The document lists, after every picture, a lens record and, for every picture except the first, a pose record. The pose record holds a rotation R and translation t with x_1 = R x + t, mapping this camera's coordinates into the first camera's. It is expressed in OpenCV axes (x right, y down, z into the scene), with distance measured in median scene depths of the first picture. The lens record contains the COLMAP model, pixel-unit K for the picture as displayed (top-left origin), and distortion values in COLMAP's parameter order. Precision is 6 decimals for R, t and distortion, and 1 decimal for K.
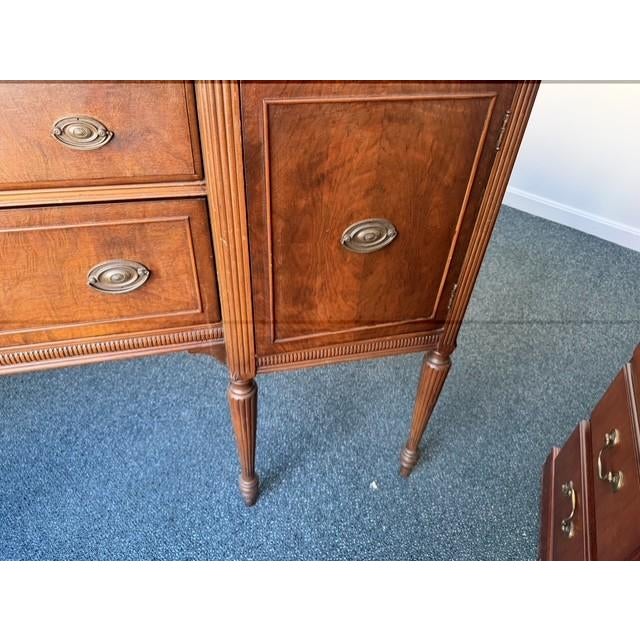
lens RADIAL K [[472.6, 0, 324.8], [0, 472.6, 325.7], [0, 0, 1]] dist [0.073196, -0.117002]
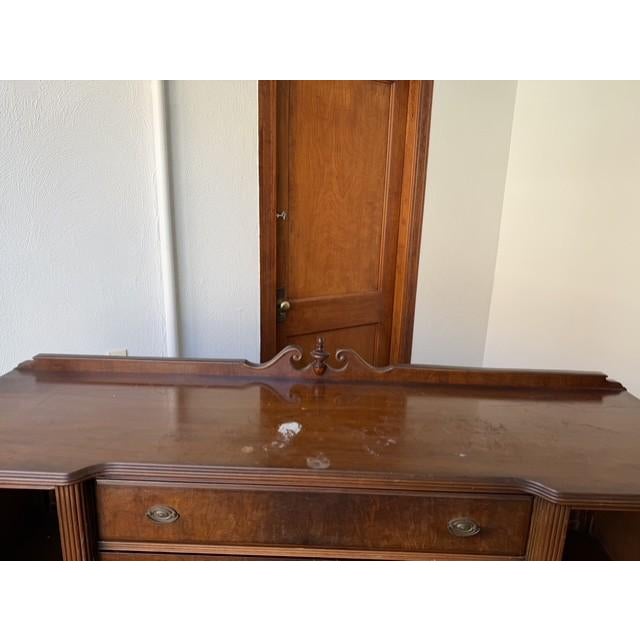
lens RADIAL K [[472.6, 0, 317.8], [0, 472.6, 310.3], [0, 0, 1]] dist [0.073196, -0.117002]
pose [[0.964363, 0.033964, -0.262392, -0.443939], [-0.153120, 0.880417, -0.448799, -0.181255], [0.215772, 0.472983, 0.854242, -0.698837]]
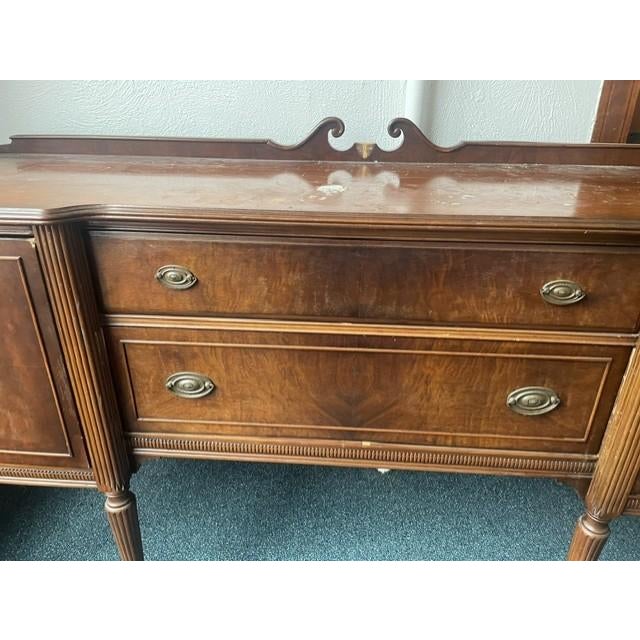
lens RADIAL K [[500.5, 0, 316.4], [0, 500.5, 318.3], [0, 0, 1]] dist [0.078820, -0.077071]
pose [[0.948908, 0.095687, -0.300696, -0.543797], [-0.166091, 0.961687, -0.218108, 0.057530], [0.268305, 0.256908, 0.928445, -0.336241]]
